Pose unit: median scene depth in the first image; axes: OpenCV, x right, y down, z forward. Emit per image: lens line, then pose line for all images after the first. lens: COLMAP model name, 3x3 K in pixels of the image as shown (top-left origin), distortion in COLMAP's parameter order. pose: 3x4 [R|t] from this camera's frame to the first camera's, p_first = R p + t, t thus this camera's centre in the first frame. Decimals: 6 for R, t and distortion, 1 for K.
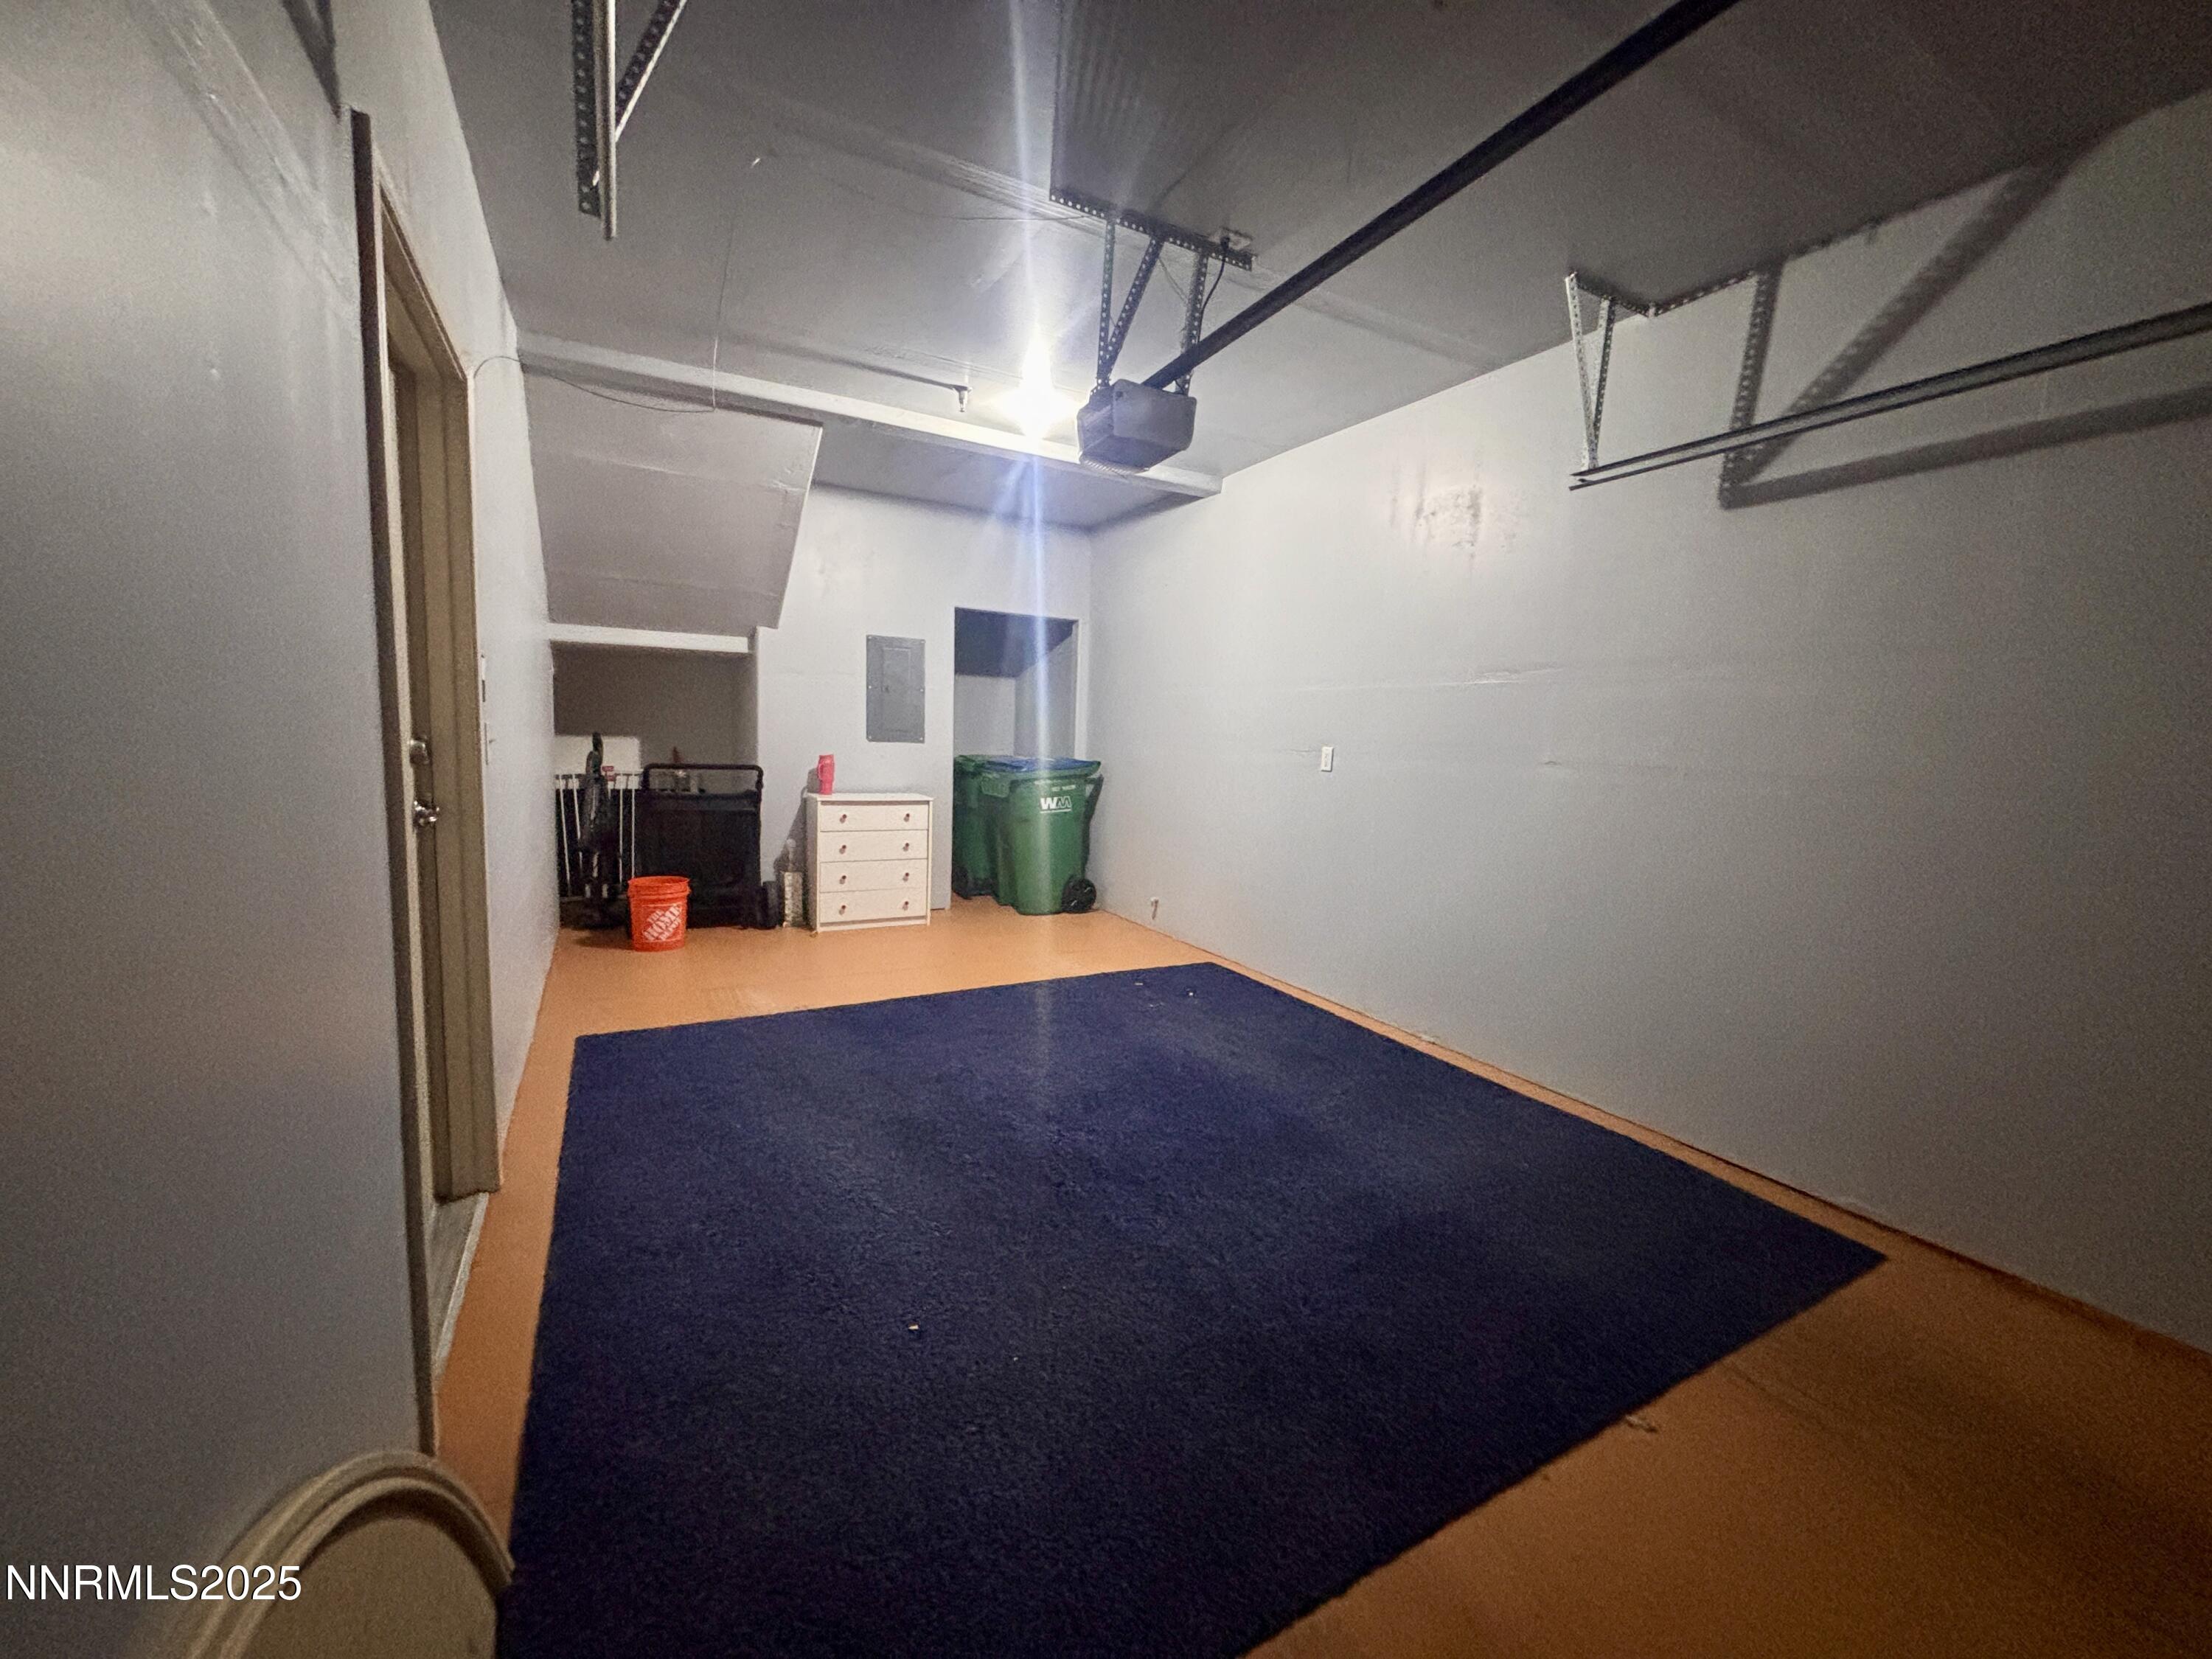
lens RADIAL K [[879.7, 0, 1101.5], [0, 879.7, 822.8], [0, 0, 1]] dist [-0.000661, 0.000069]
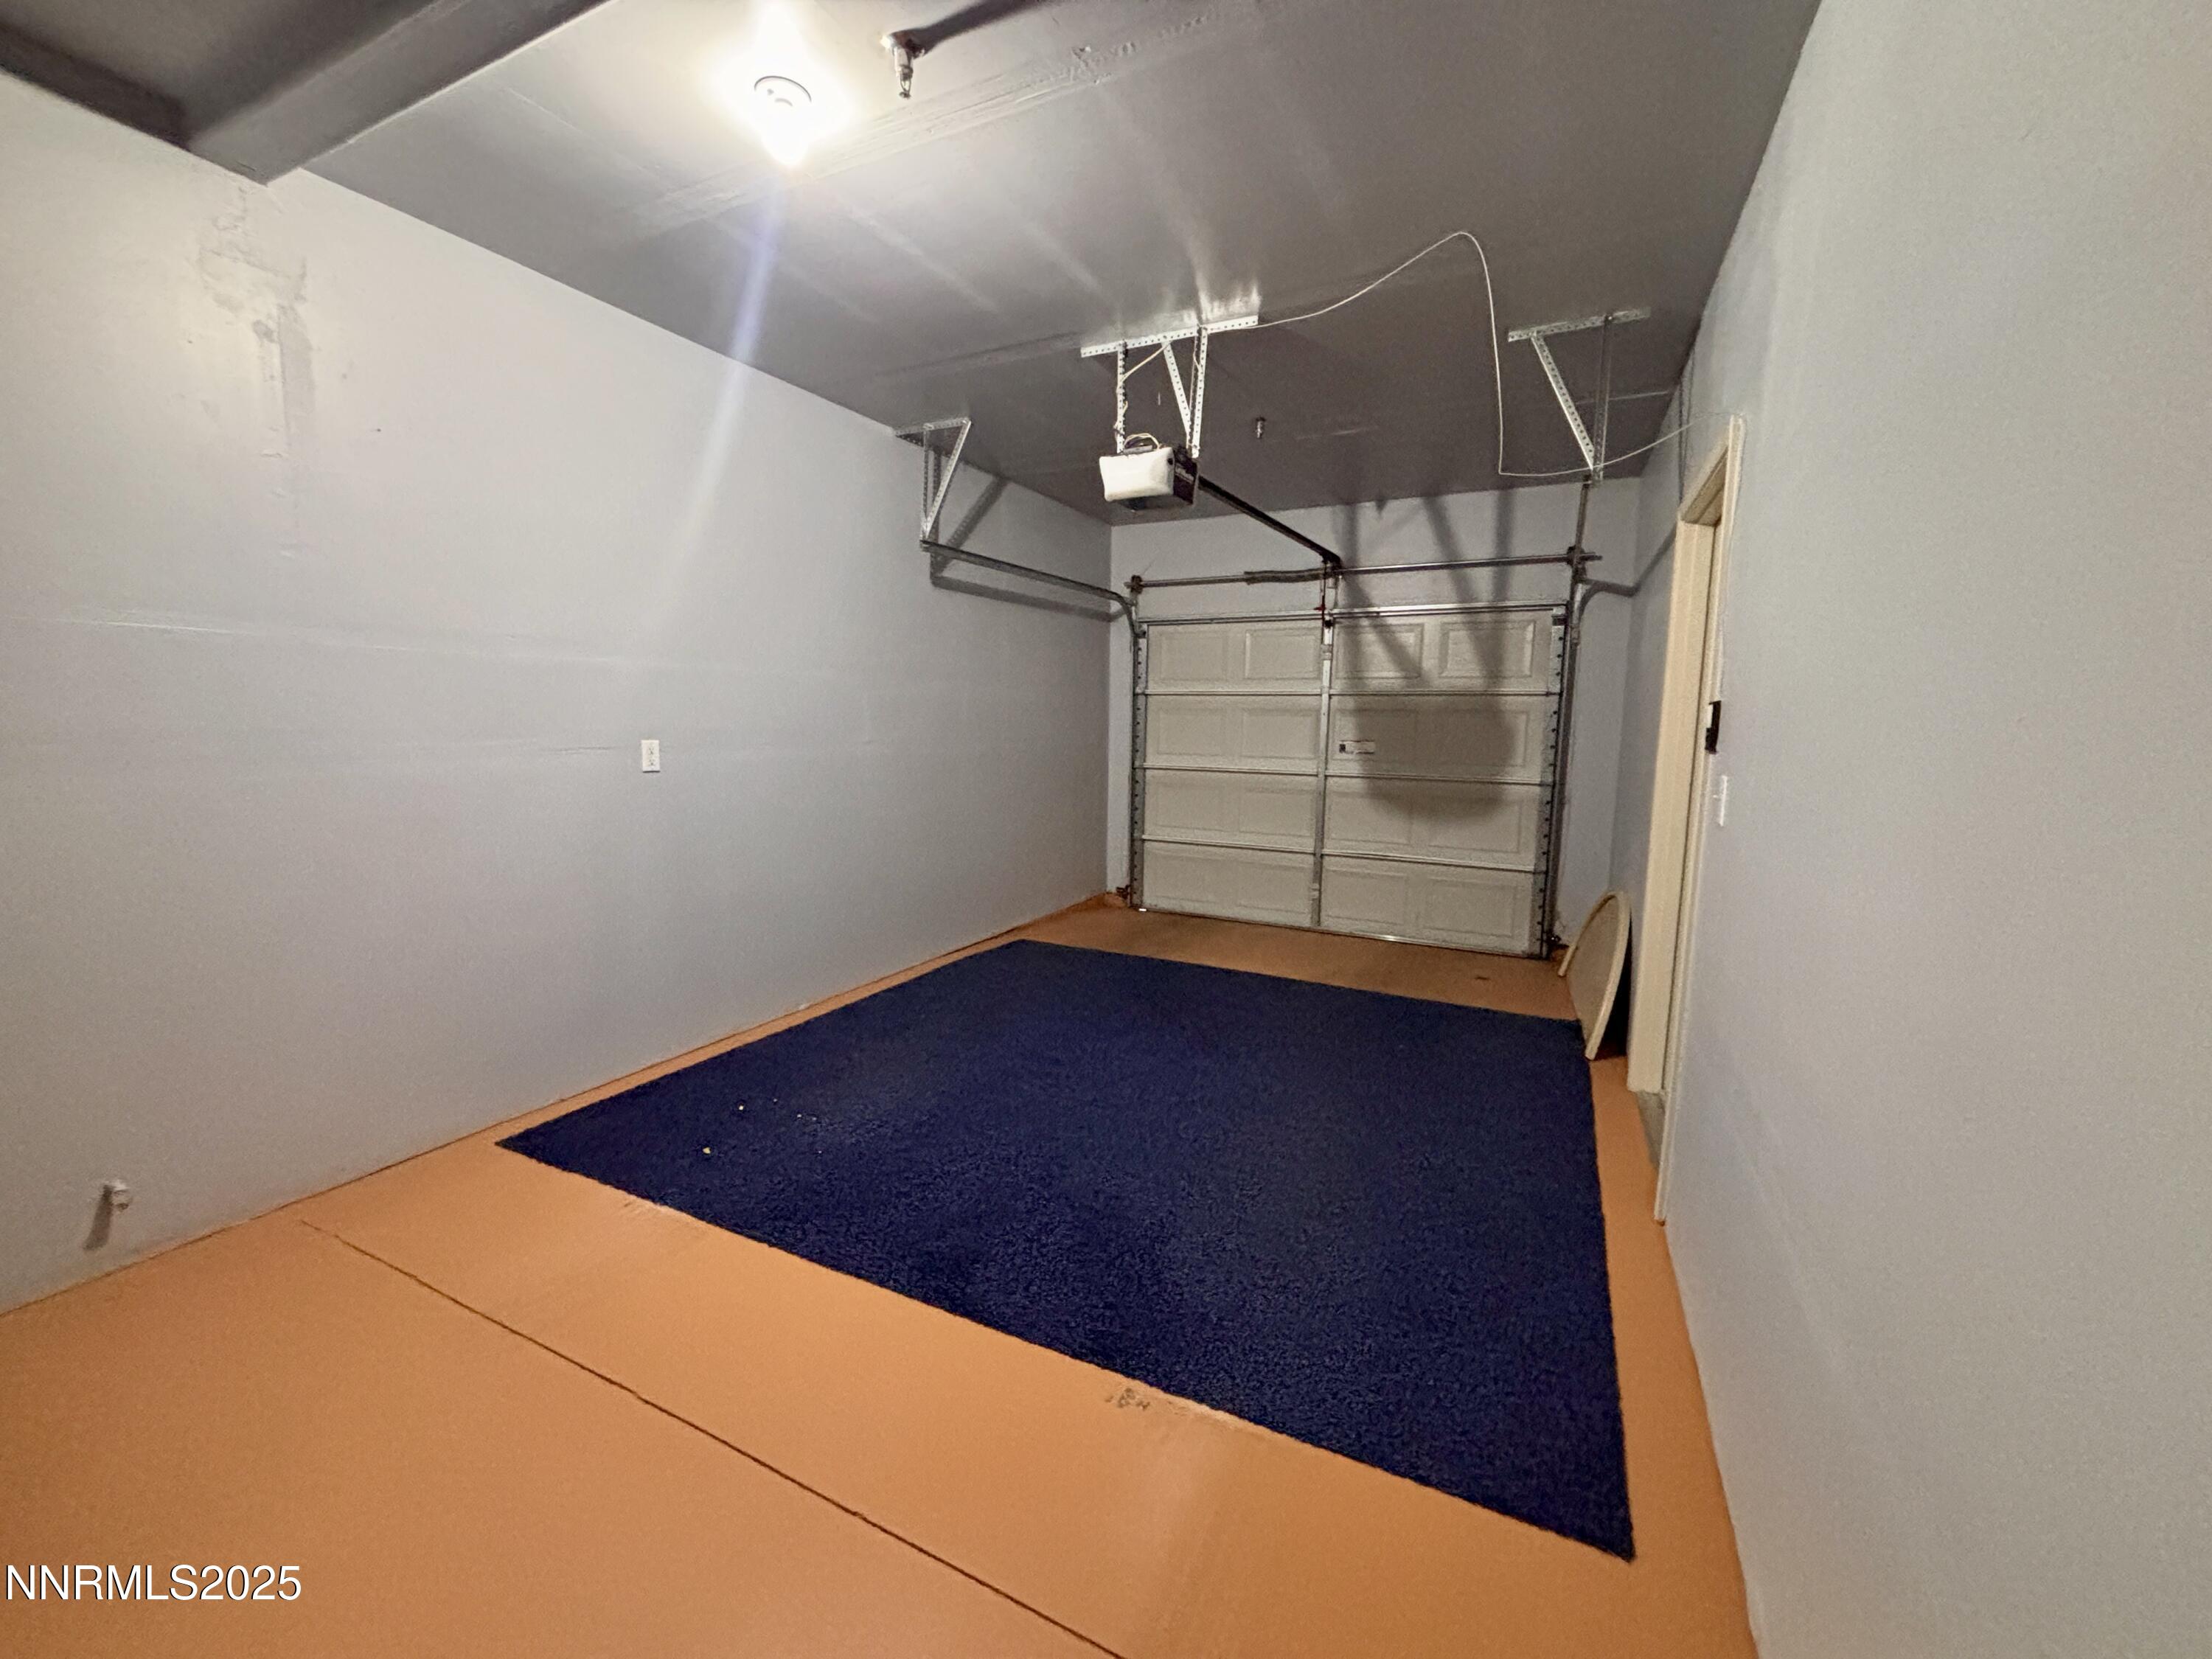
lens RADIAL K [[879.7, 0, 1101.5], [0, 879.7, 822.8], [0, 0, 1]] dist [-0.000661, 0.000069]
pose [[-0.560091, -0.117389, 0.820072, -0.954841], [0.079228, 0.977782, 0.194076, -0.211792], [-0.824634, 0.173673, -0.538346, 1.750216]]
